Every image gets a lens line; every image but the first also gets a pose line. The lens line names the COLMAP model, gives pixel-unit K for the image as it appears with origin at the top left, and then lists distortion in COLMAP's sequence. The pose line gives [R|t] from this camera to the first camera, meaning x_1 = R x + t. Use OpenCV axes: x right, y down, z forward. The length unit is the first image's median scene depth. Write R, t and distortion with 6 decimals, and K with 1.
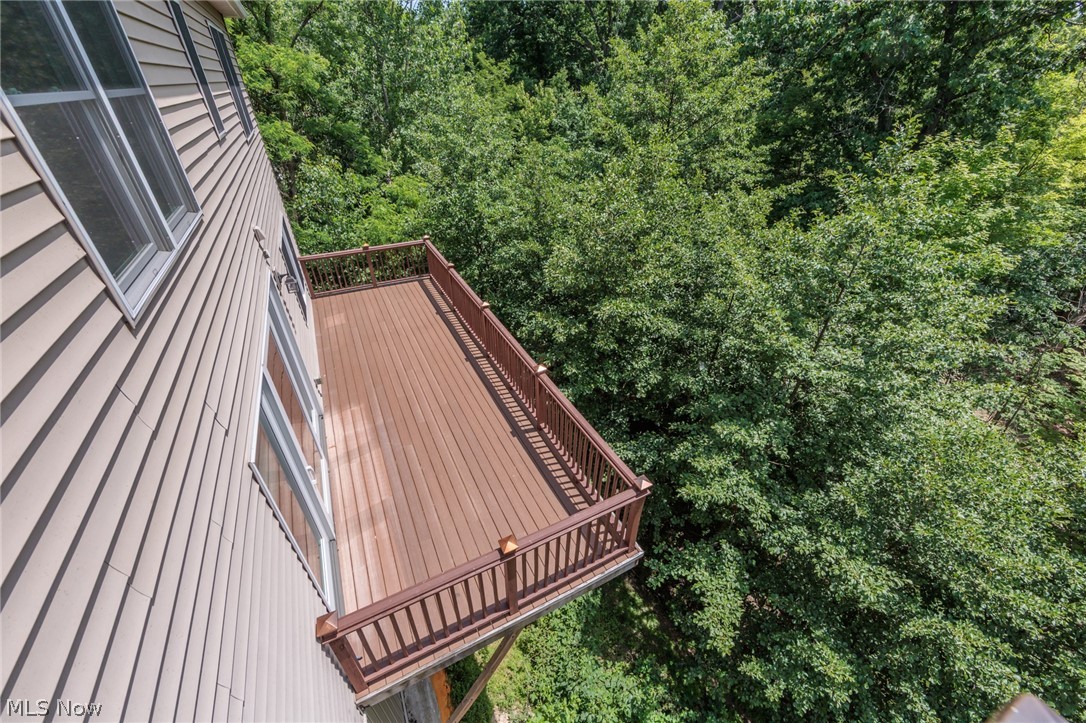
lens RADIAL K [[423.8, 0, 544.7], [0, 423.8, 366.0], [0, 0, 1]] dist [0.001061, 0.000006]
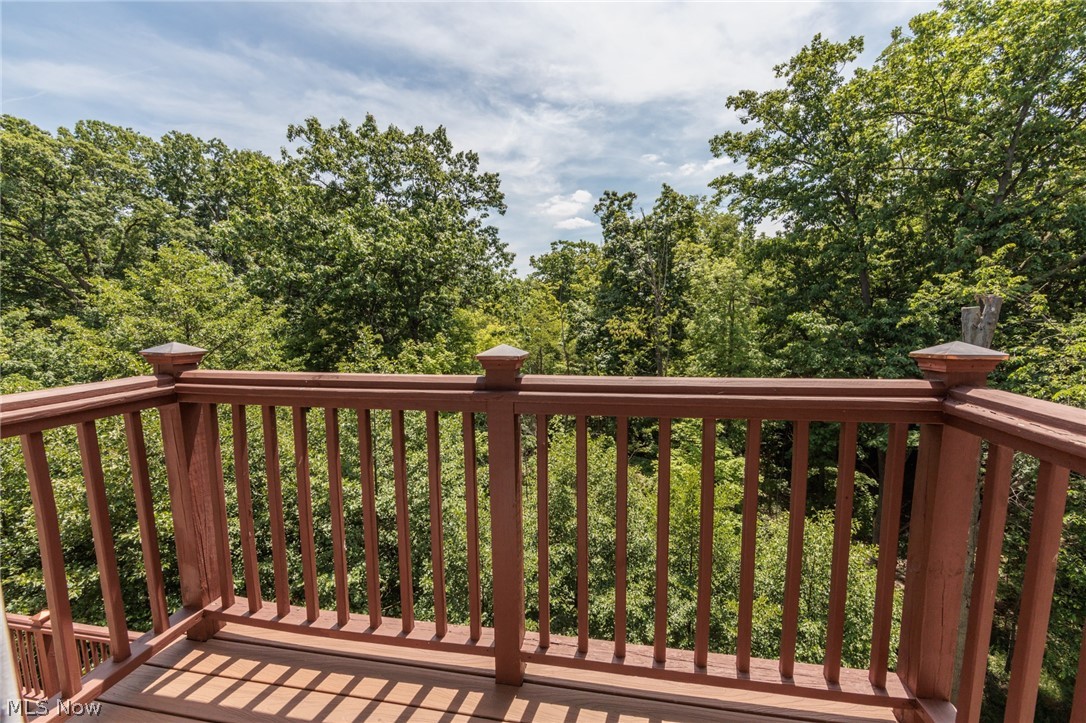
lens RADIAL K [[425.1, 0, 544.1], [0, 425.1, 363.5], [0, 0, 1]] dist [0.000297, 0.000319]
pose [[0.600618, -0.100273, 0.793223, -0.014676], [0.455710, 0.858113, -0.236582, 0.132301], [-0.656952, 0.503575, 0.561094, -0.170734]]
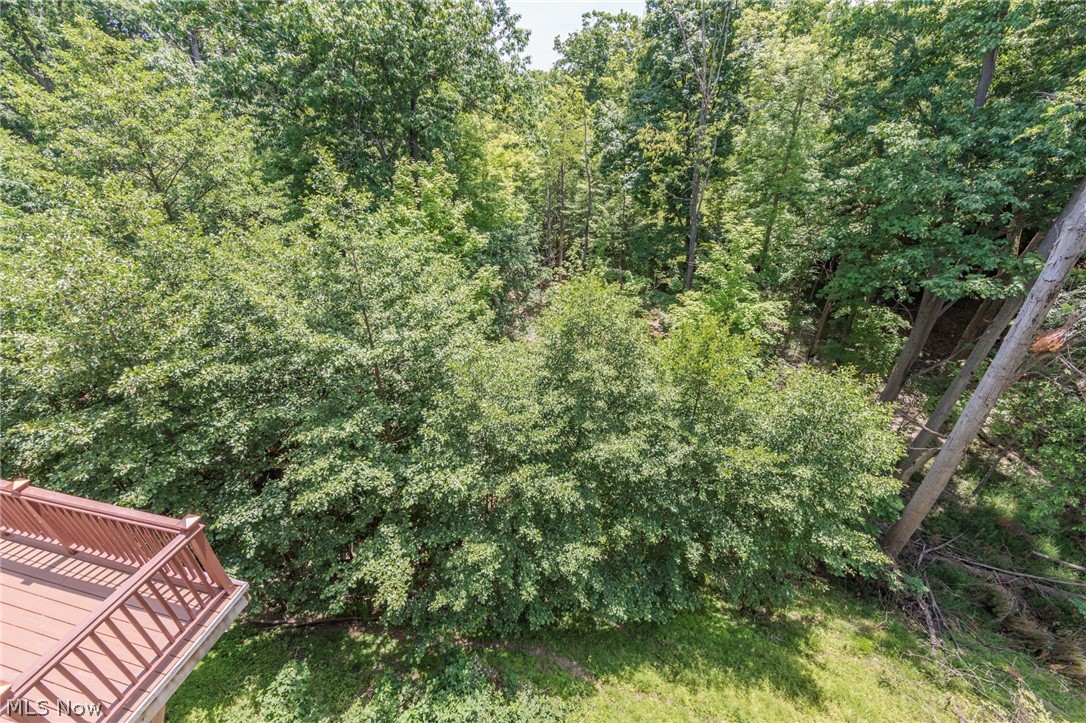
lens RADIAL K [[425.1, 0, 544.1], [0, 425.1, 363.5], [0, 0, 1]] dist [0.000297, 0.000319]
pose [[0.644641, -0.391099, 0.656872, 0.115658], [0.437581, 0.893324, 0.102448, 0.093824], [-0.626866, 0.221393, 0.747010, -0.144314]]
